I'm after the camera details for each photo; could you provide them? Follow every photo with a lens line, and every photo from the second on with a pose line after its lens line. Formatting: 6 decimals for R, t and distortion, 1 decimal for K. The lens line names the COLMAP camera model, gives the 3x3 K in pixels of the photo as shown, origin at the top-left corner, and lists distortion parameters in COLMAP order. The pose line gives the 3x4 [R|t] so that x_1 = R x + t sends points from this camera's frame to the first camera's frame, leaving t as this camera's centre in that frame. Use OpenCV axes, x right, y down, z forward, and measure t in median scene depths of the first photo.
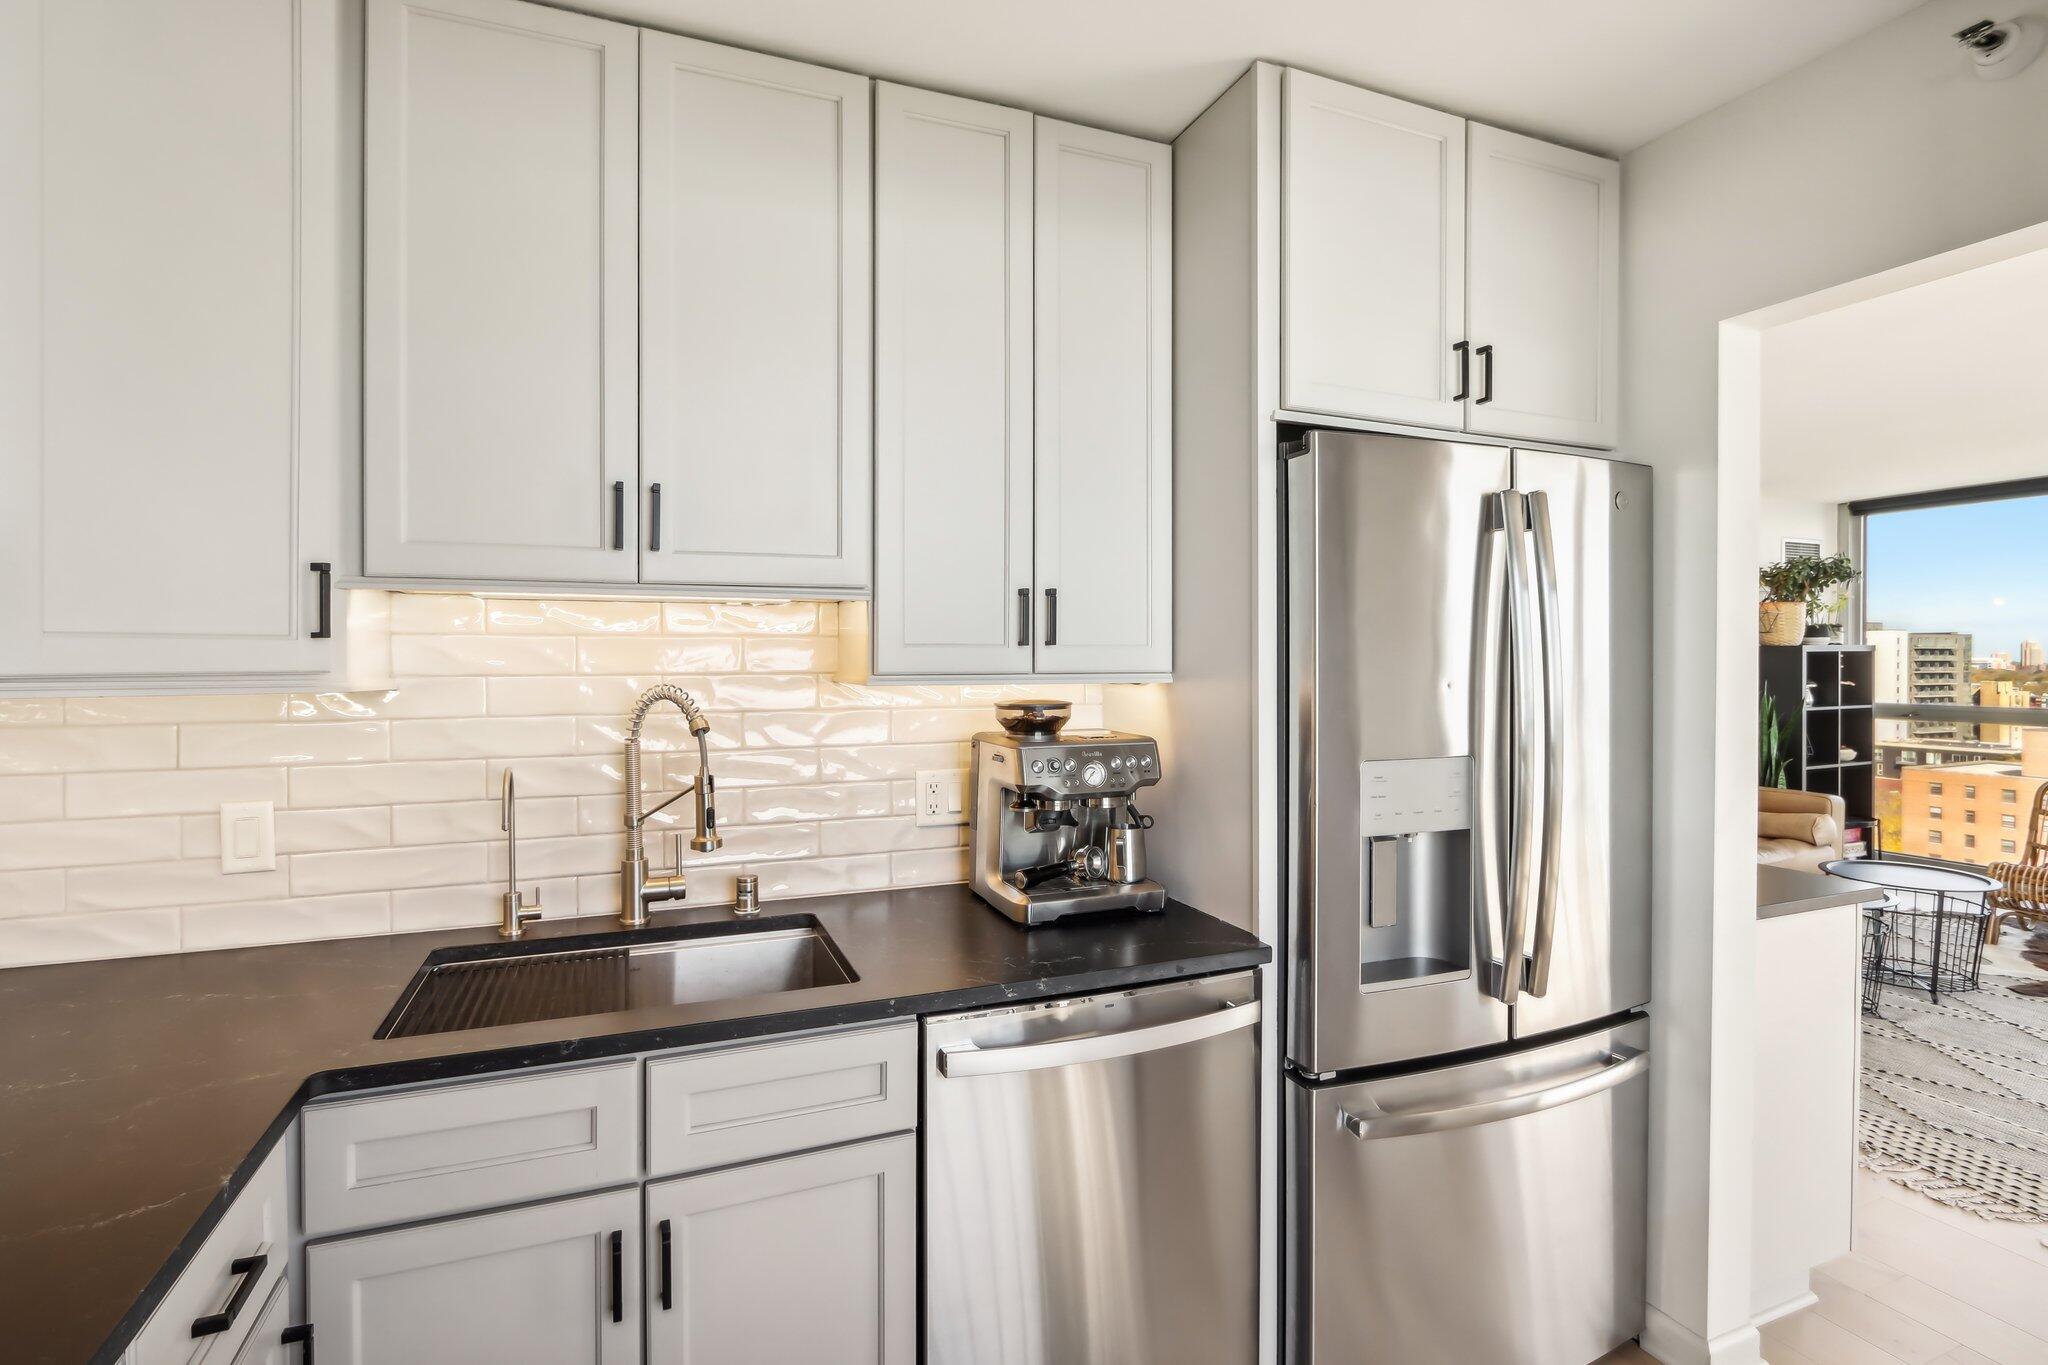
lens RADIAL K [[976.1, 0, 1030.1], [0, 976.1, 661.1], [0, 0, 1]] dist [-0.012331, 0.000655]
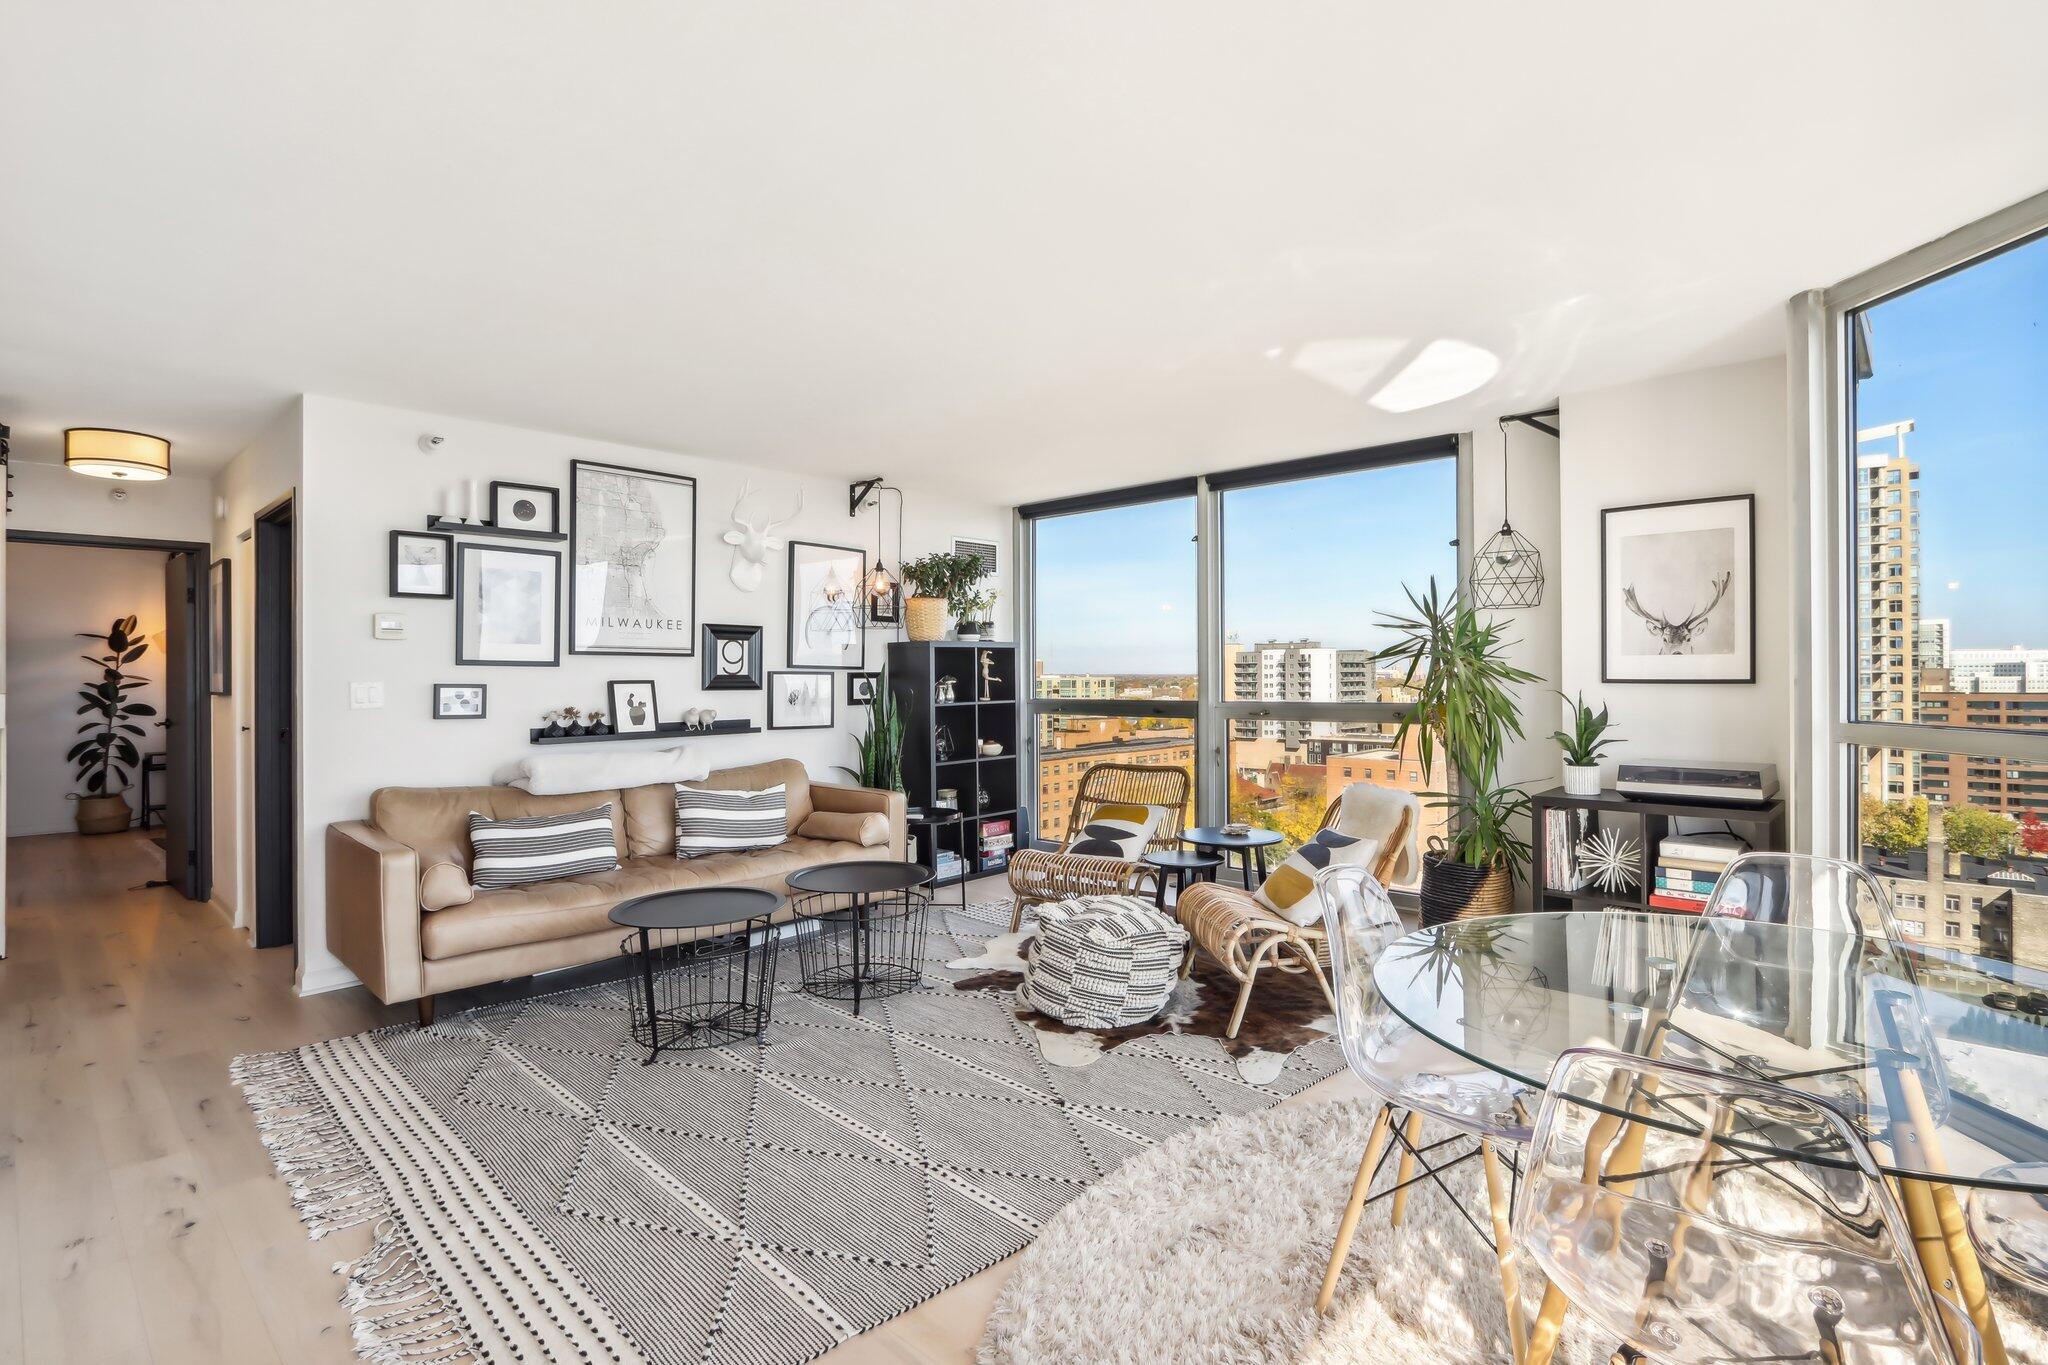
lens RADIAL K [[976.1, 0, 1030.1], [0, 976.1, 661.1], [0, 0, 1]] dist [-0.012331, 0.000655]
pose [[0.910144, -0.000466, 0.414292, 1.299749], [0.006879, 0.999878, -0.013989, 0.053012], [-0.414235, 0.015582, 0.910036, 0.130530]]
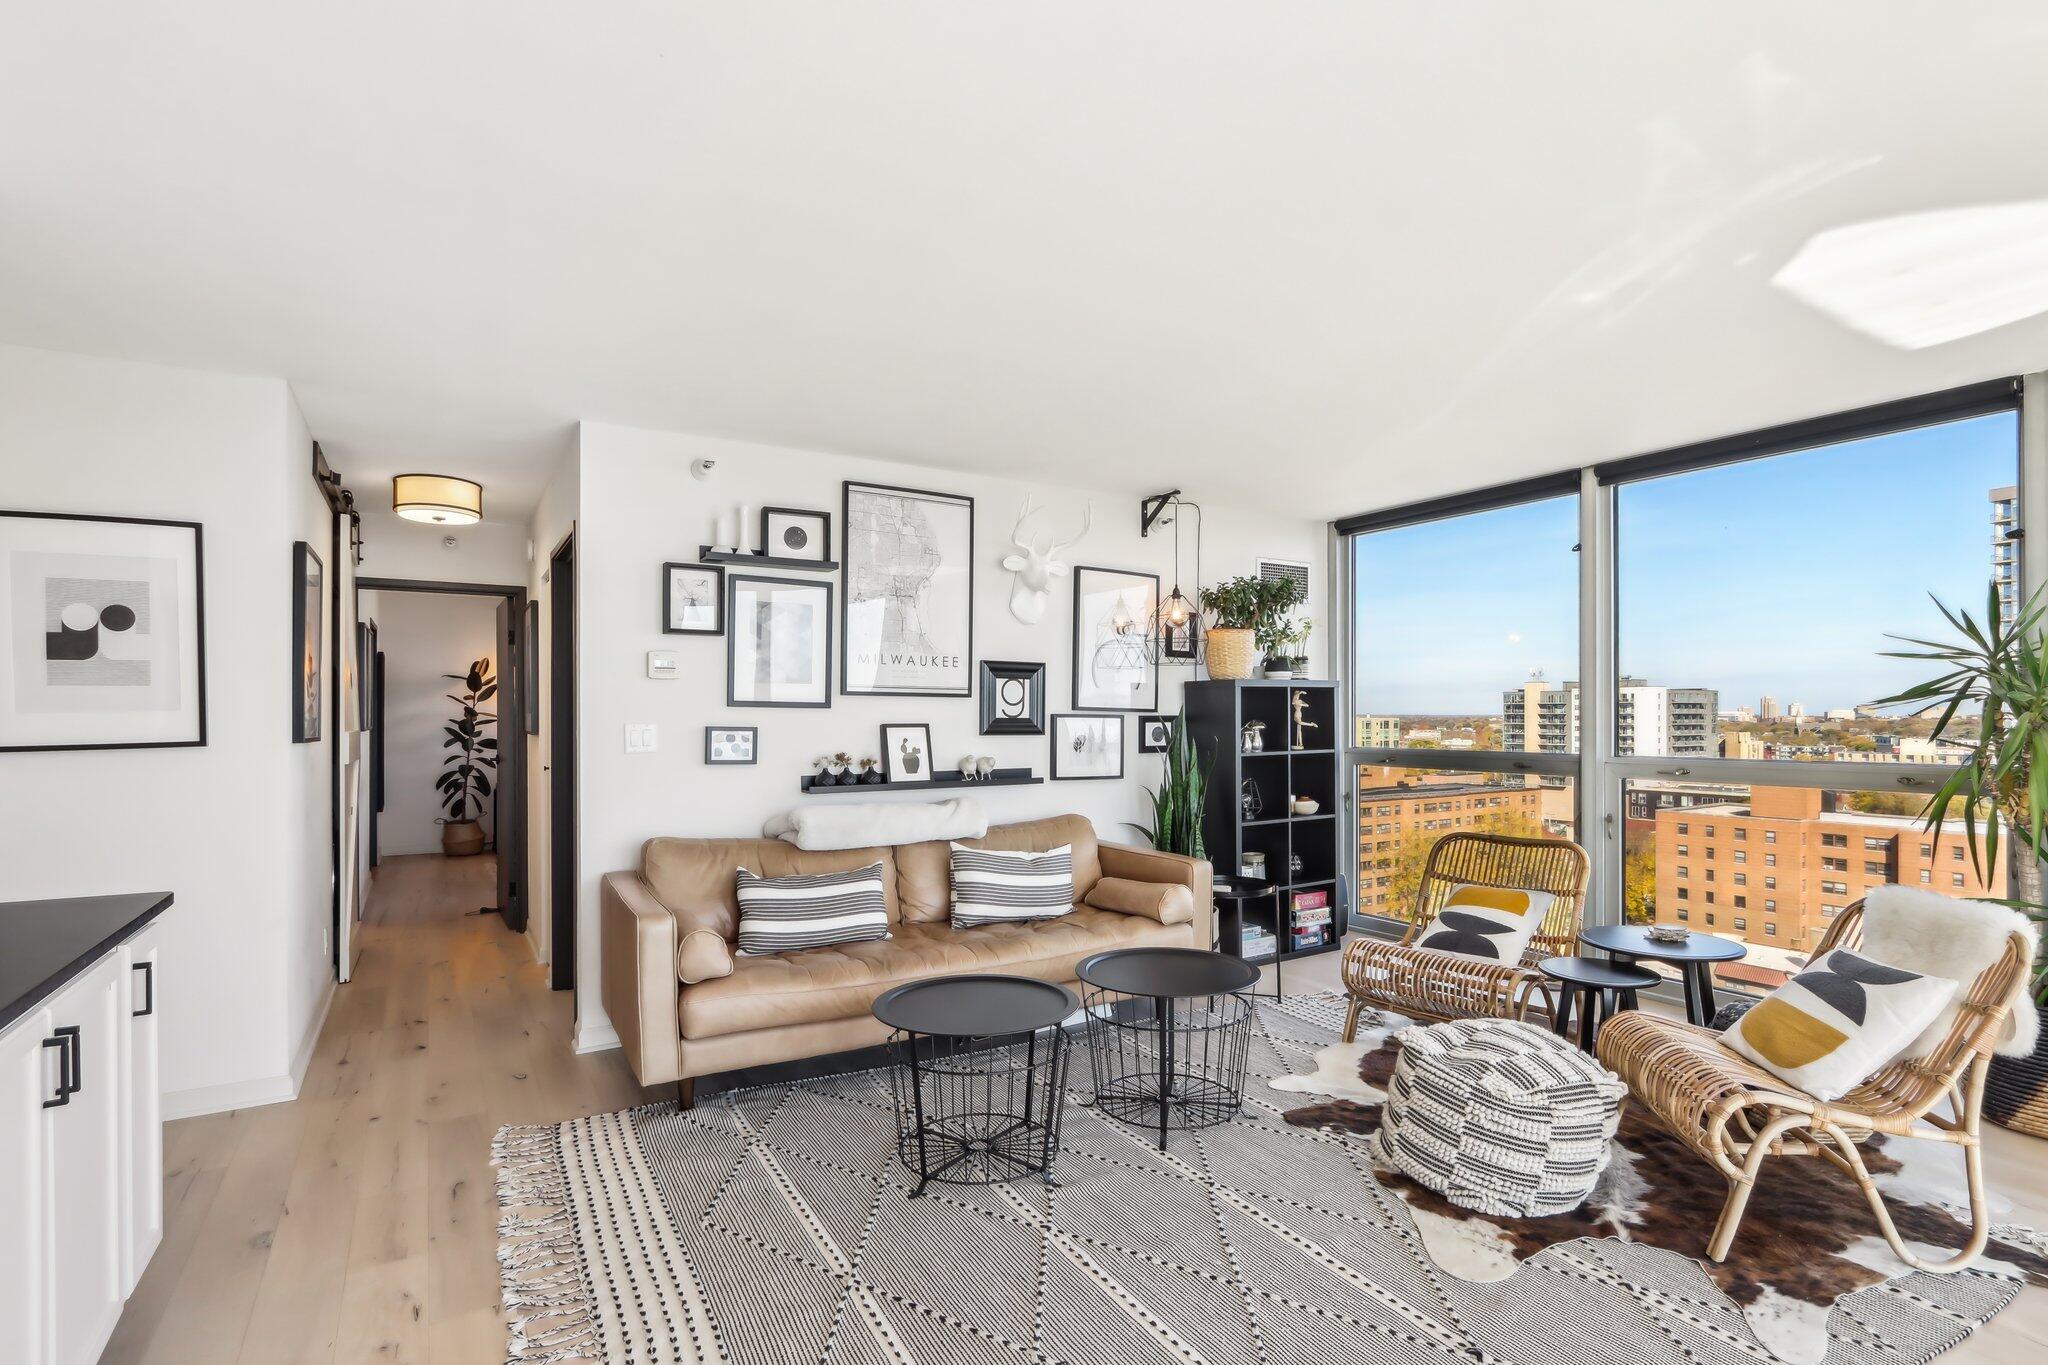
lens RADIAL K [[984.6, 0, 1042.2], [0, 984.6, 703.5], [0, 0, 1]] dist [-0.012390, 0.001041]
pose [[0.986361, 0.001398, 0.164591, 1.337878], [0.000498, 0.999934, -0.011473, 0.040991], [-0.164596, 0.011398, 0.986295, 0.496519]]
